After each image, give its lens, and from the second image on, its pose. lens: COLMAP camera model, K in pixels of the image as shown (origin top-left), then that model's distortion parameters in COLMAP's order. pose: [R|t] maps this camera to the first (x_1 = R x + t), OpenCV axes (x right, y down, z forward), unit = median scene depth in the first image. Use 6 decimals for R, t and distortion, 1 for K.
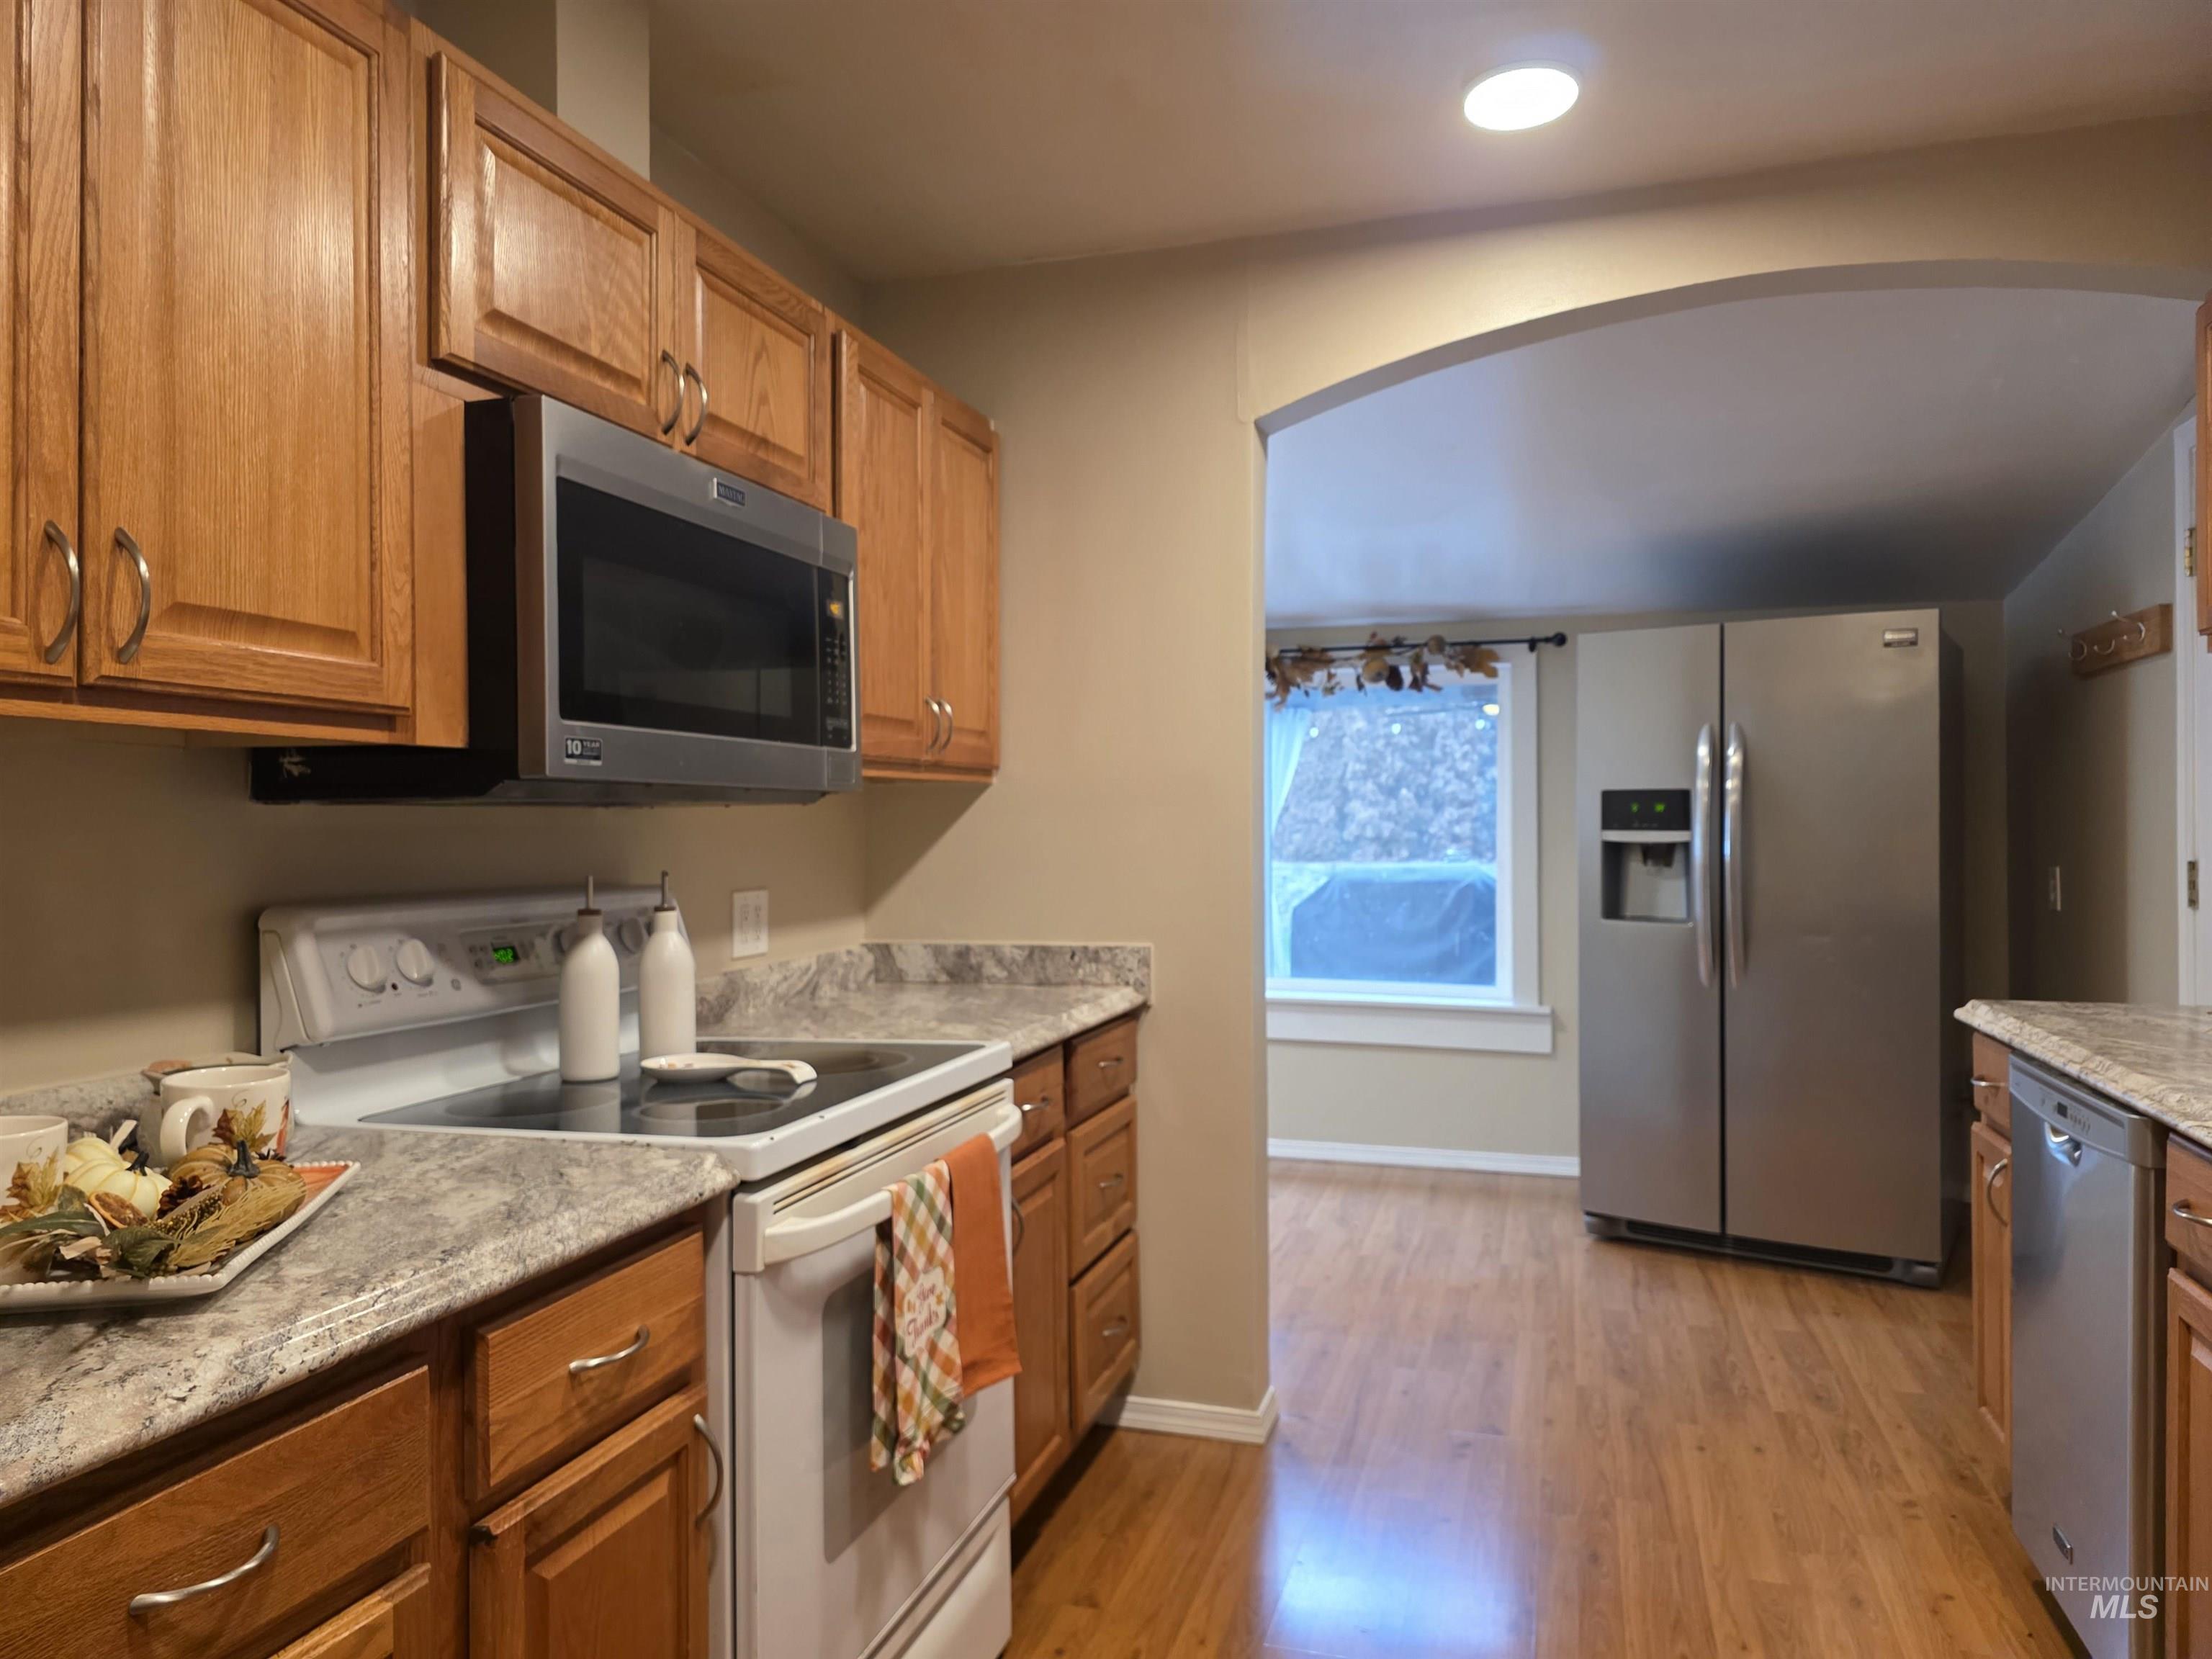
lens RADIAL K [[1491.9, 0, 1084.9], [0, 1491.9, 827.6], [0, 0, 1]] dist [0.053909, -0.061992]
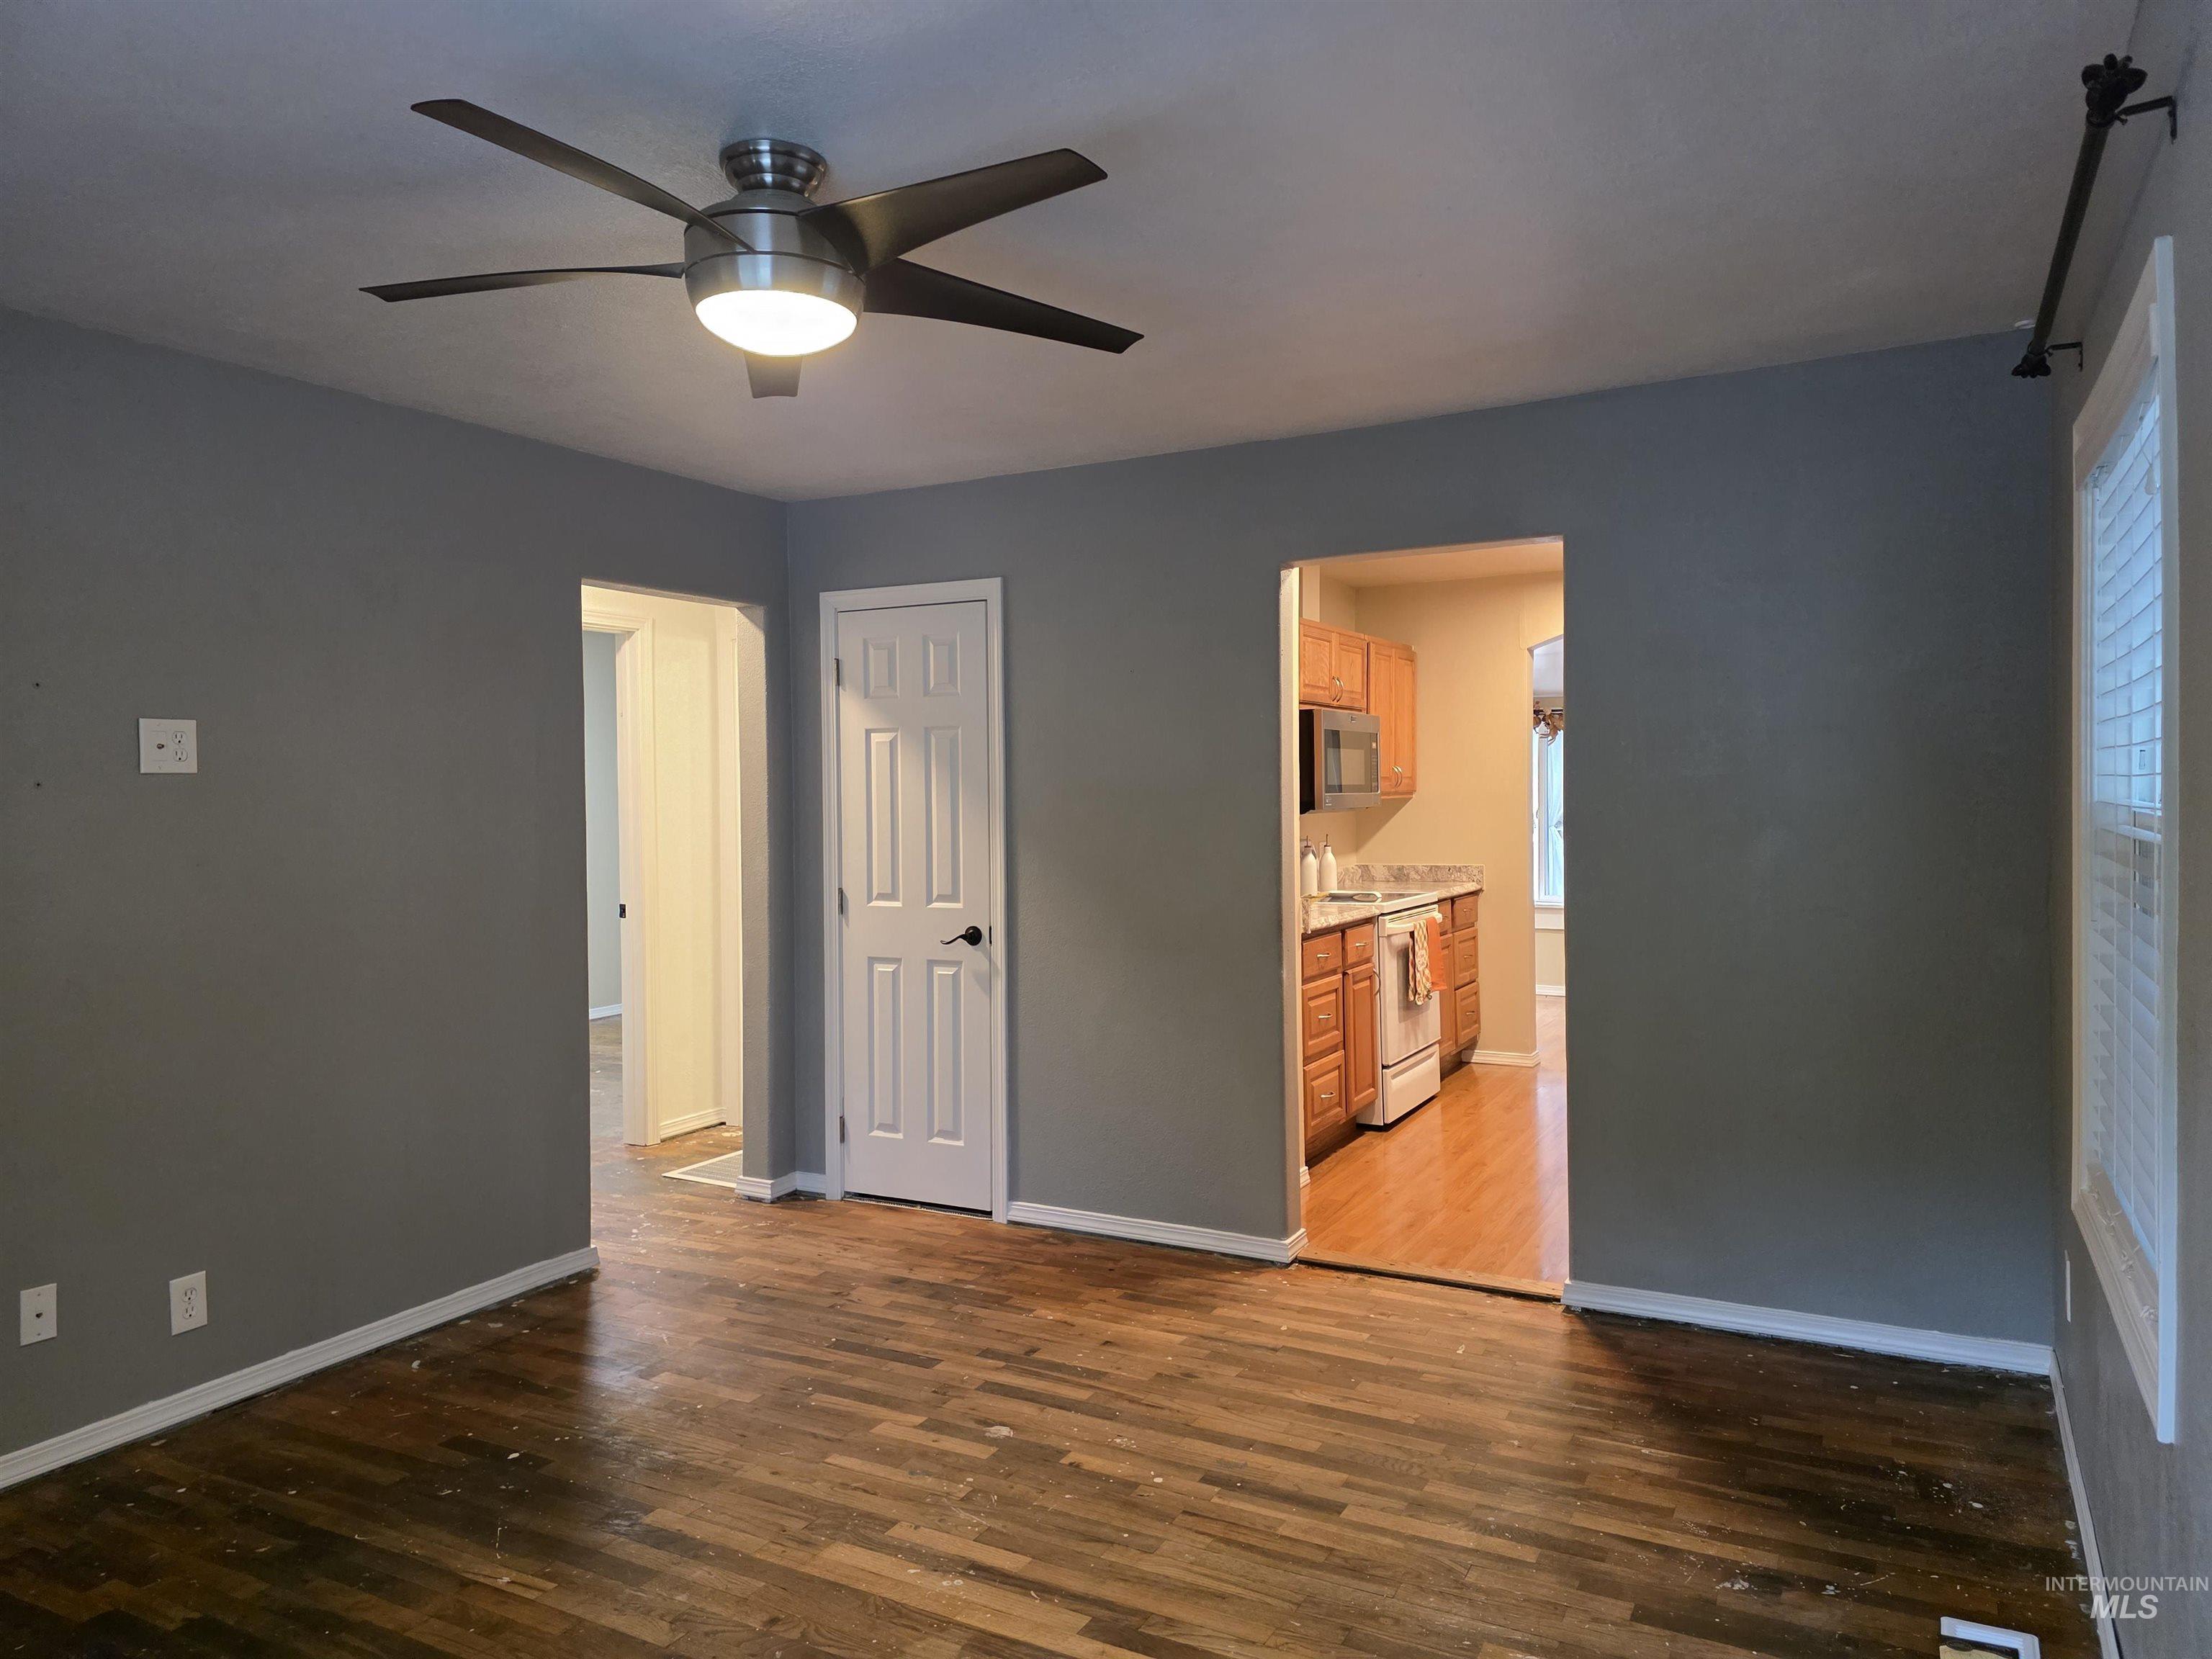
lens RADIAL K [[1486.5, 0, 1097.8], [0, 1486.5, 836.0], [0, 0, 1]] dist [0.067786, -0.067936]
pose [[0.982469, -0.004362, -0.186376, -0.160016], [0.009191, 0.999644, 0.025055, -0.045132], [0.186201, -0.026328, 0.982159, -2.014028]]
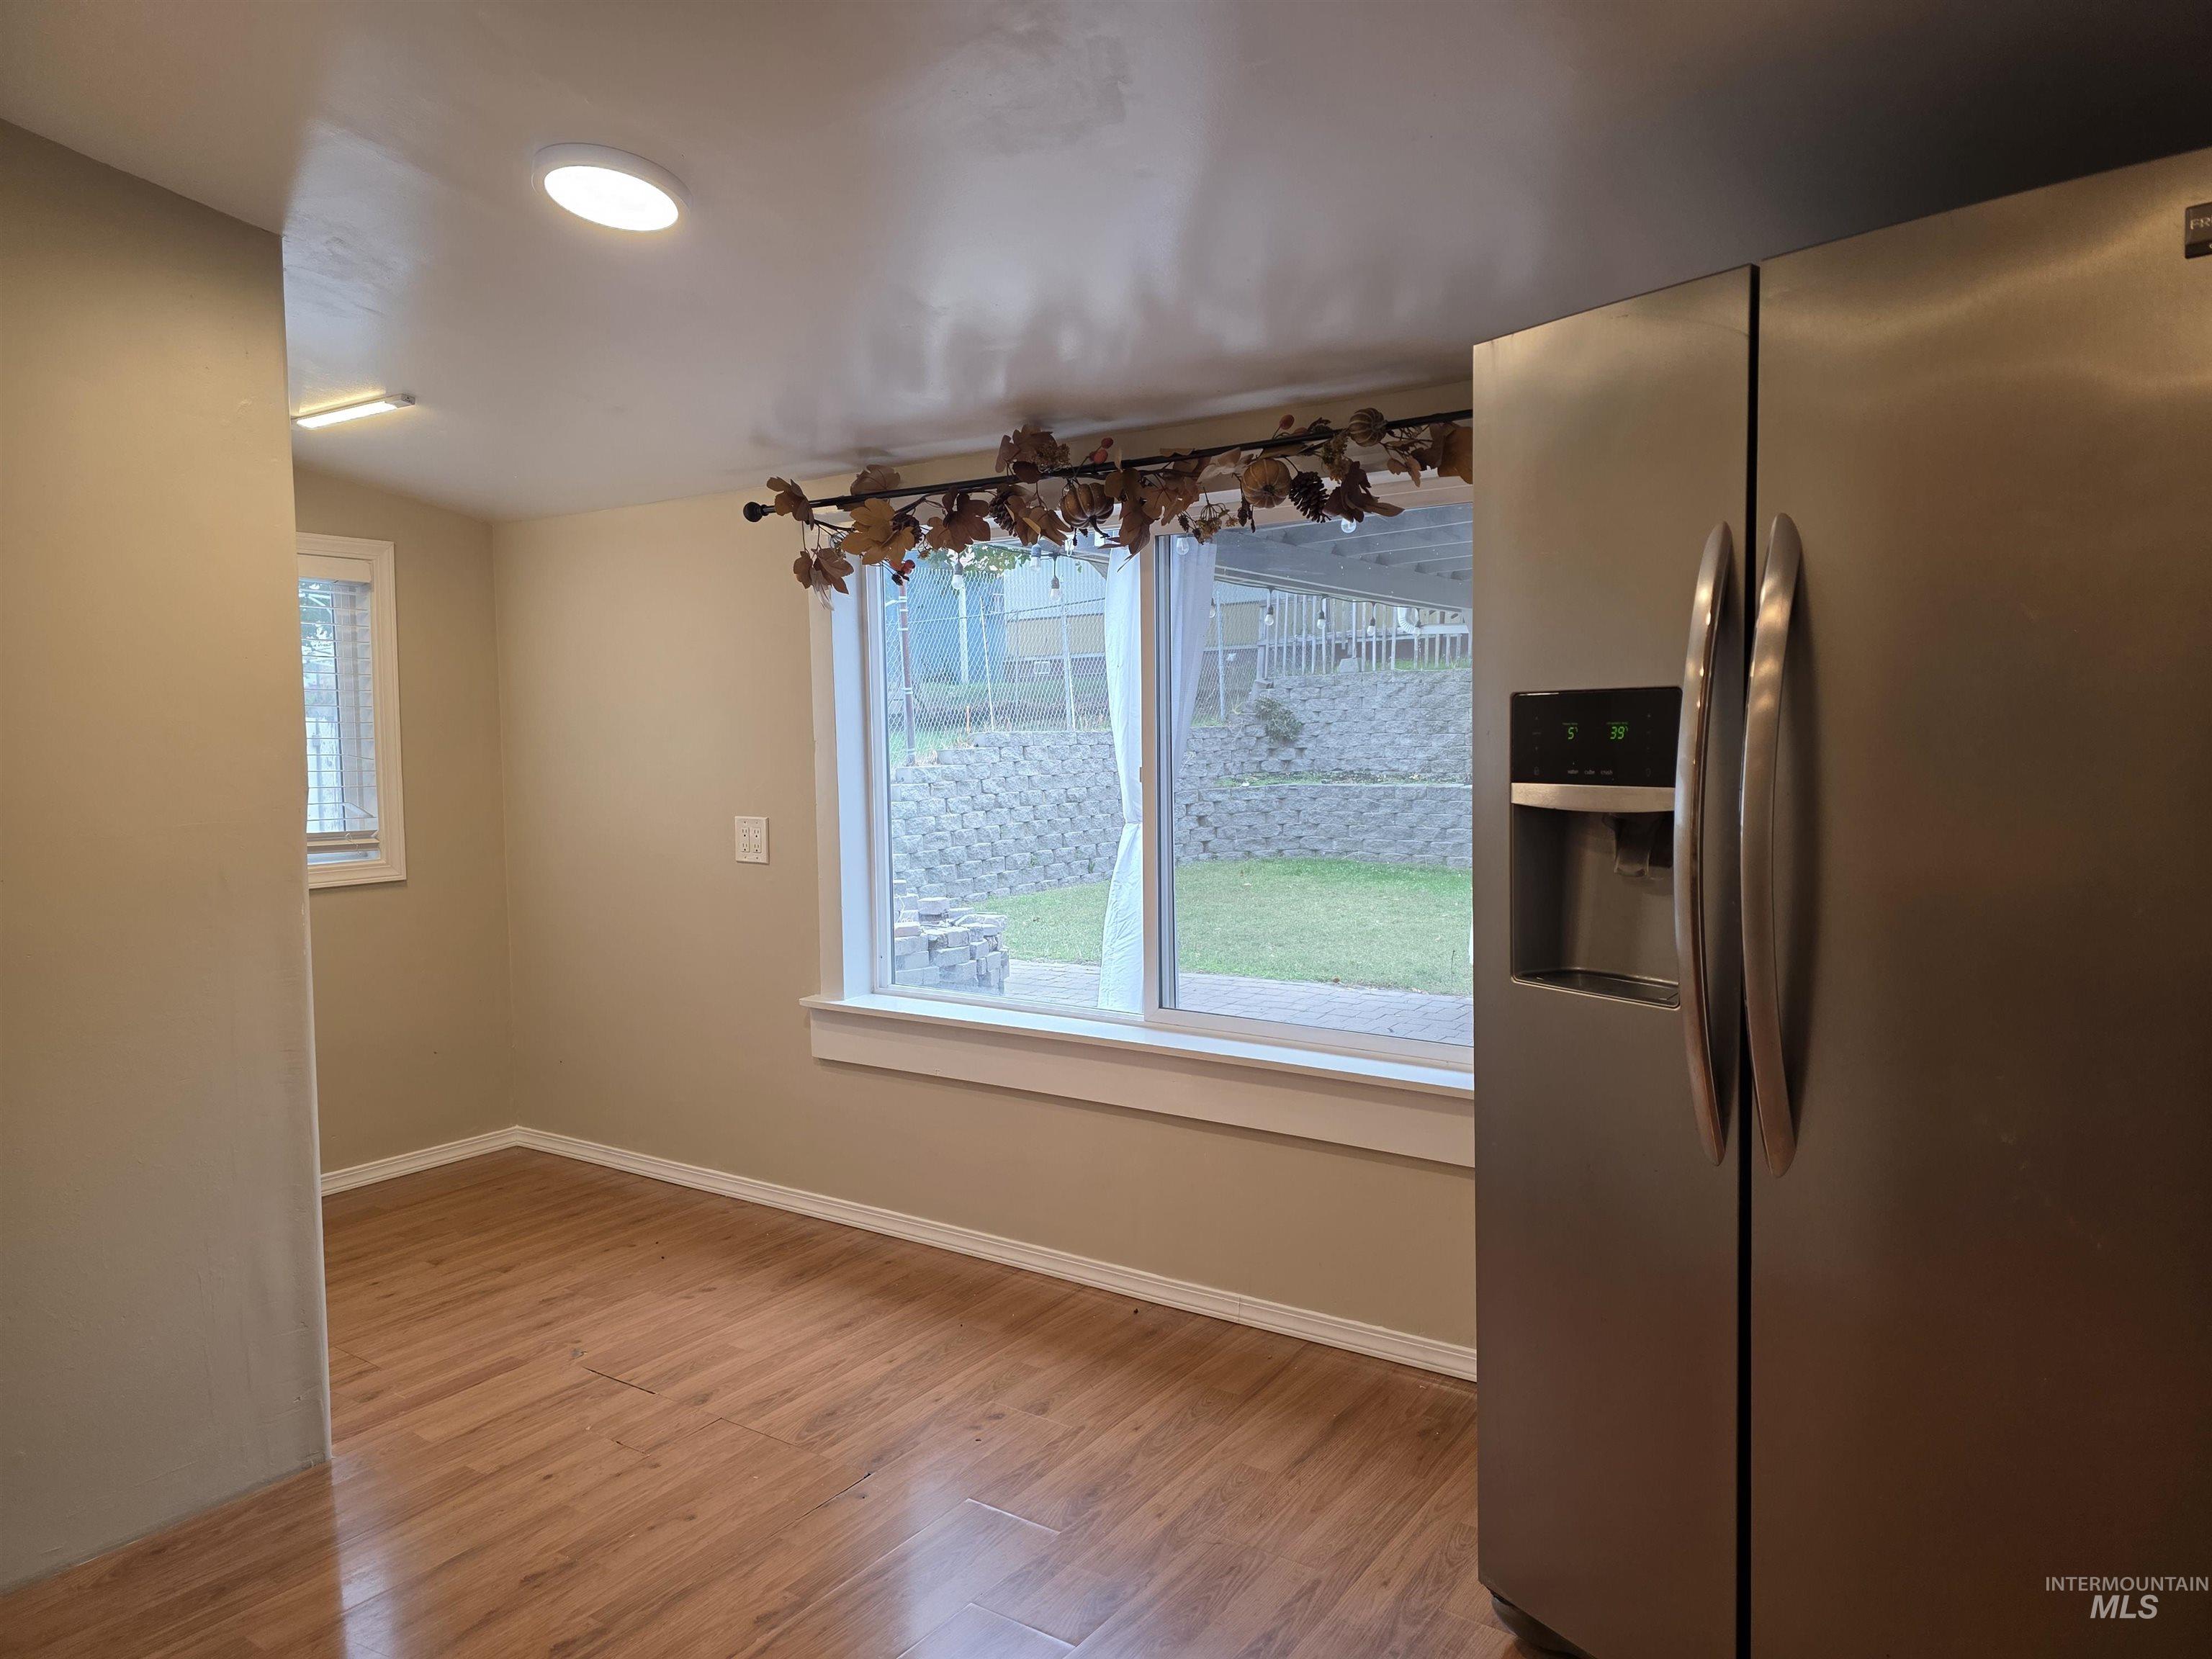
lens RADIAL K [[1486.5, 0, 1097.8], [0, 1486.5, 836.0], [0, 0, 1]] dist [0.067786, -0.067936]
pose [[0.956597, 0.011450, -0.291189, 0.672369], [0.006448, 0.998152, 0.060431, -0.019558], [0.291343, -0.059686, 0.954755, 1.012095]]
